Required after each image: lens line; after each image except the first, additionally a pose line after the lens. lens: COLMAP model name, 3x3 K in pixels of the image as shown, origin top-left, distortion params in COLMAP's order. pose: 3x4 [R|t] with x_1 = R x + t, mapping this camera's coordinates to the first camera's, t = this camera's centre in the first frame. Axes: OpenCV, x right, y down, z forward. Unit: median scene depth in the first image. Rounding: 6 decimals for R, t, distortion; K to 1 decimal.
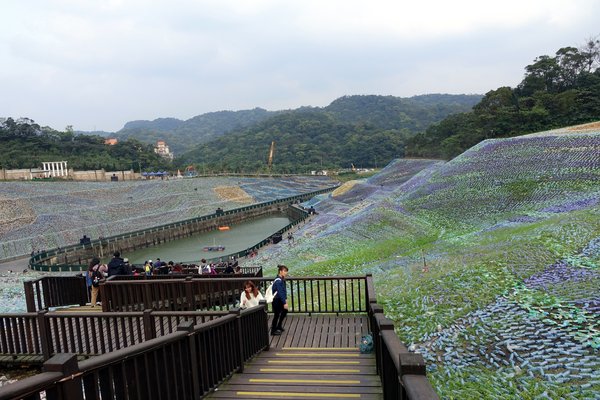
lens RADIAL K [[412.9, 0, 300.0], [0, 412.9, 200.0], [0, 0, 1]] dist [0.003185, -0.000629]
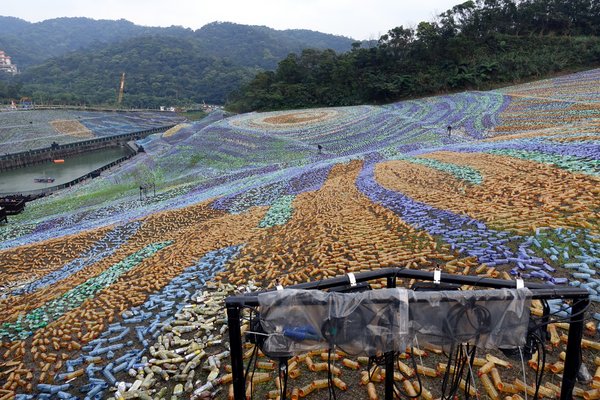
lens RADIAL K [[412.9, 0, 300.0], [0, 412.9, 200.0], [0, 0, 1]] dist [0.003185, -0.000629]
pose [[0.959235, 0.009712, 0.282444, 0.106681], [-0.059203, 0.984140, 0.167225, -0.045024], [-0.276340, -0.177129, 0.944596, -0.219089]]
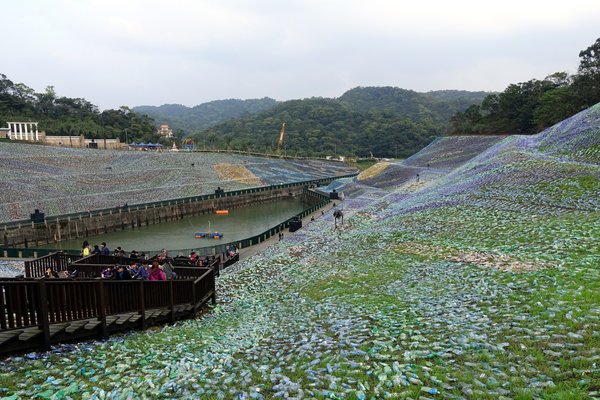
lens RADIAL K [[412.9, 0, 300.0], [0, 412.9, 200.0], [0, 0, 1]] dist [0.003185, -0.000629]
pose [[0.998817, 0.047793, -0.008966, -0.023886], [-0.047695, 0.998804, 0.010779, 0.023686], [0.009471, -0.010339, 0.999902, 0.159511]]
